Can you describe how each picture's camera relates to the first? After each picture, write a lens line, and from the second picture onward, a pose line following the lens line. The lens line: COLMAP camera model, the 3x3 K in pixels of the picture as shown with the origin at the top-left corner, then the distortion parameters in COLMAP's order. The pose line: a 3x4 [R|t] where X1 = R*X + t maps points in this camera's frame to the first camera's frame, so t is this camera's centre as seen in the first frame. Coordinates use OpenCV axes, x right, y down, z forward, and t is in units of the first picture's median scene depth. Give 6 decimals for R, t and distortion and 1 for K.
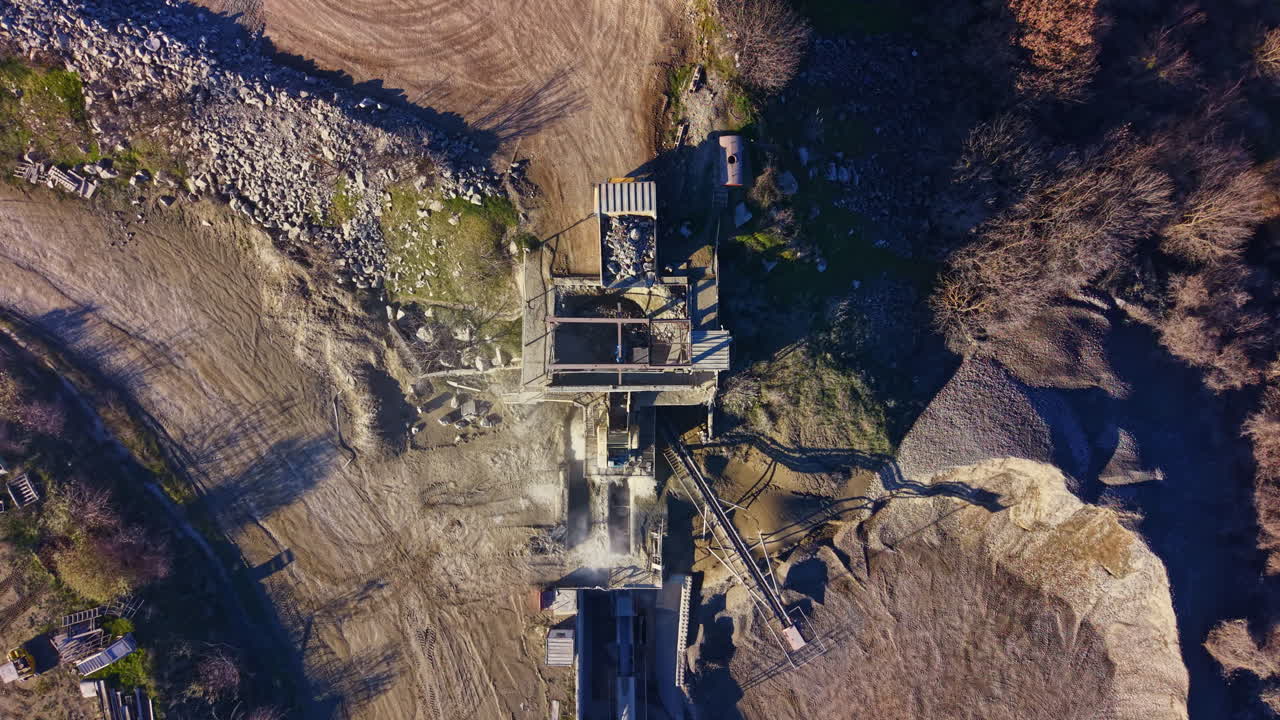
lens RADIAL K [[885.6, 0, 640.0], [0, 885.6, 360.0], [0, 0, 1]] dist [-0.003336, 0.000773]
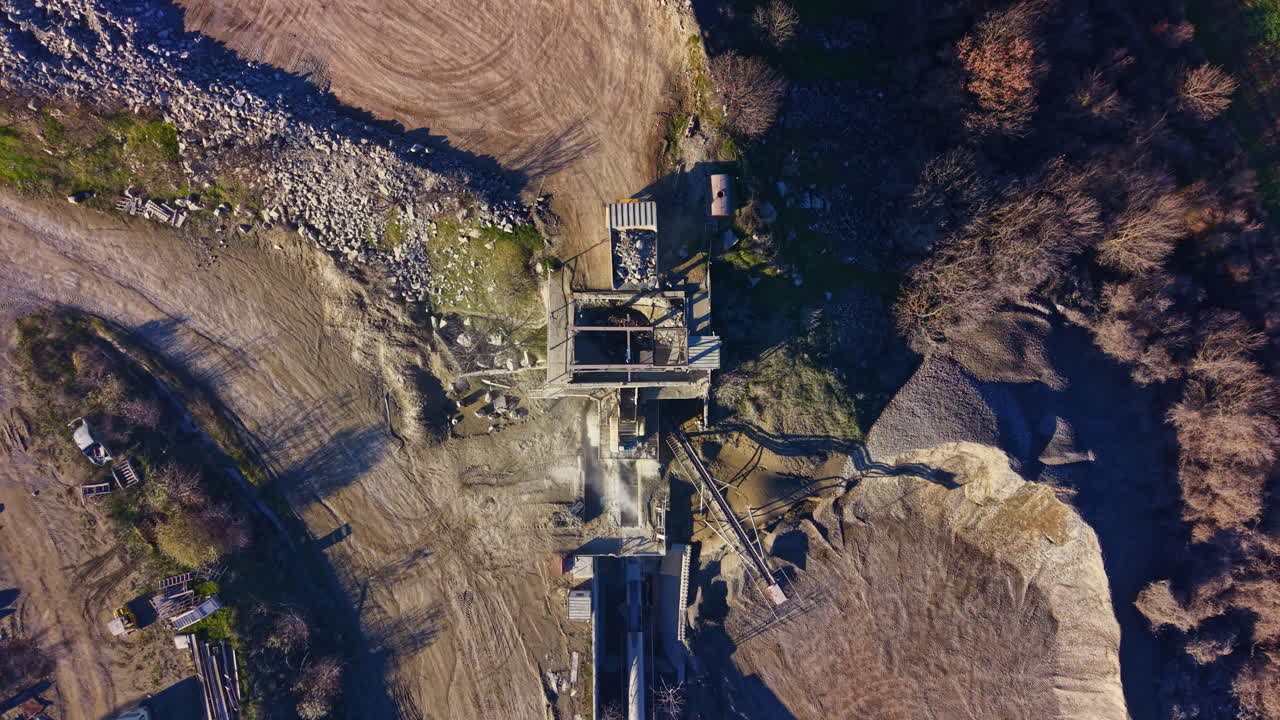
lens RADIAL K [[885.6, 0, 640.0], [0, 885.6, 360.0], [0, 0, 1]] dist [-0.003336, 0.000773]
pose [[0.999963, -0.006377, -0.005750, -0.000617], [0.006387, 0.999978, 0.001741, -0.002843], [0.005738, -0.001778, 0.999982, -0.174786]]
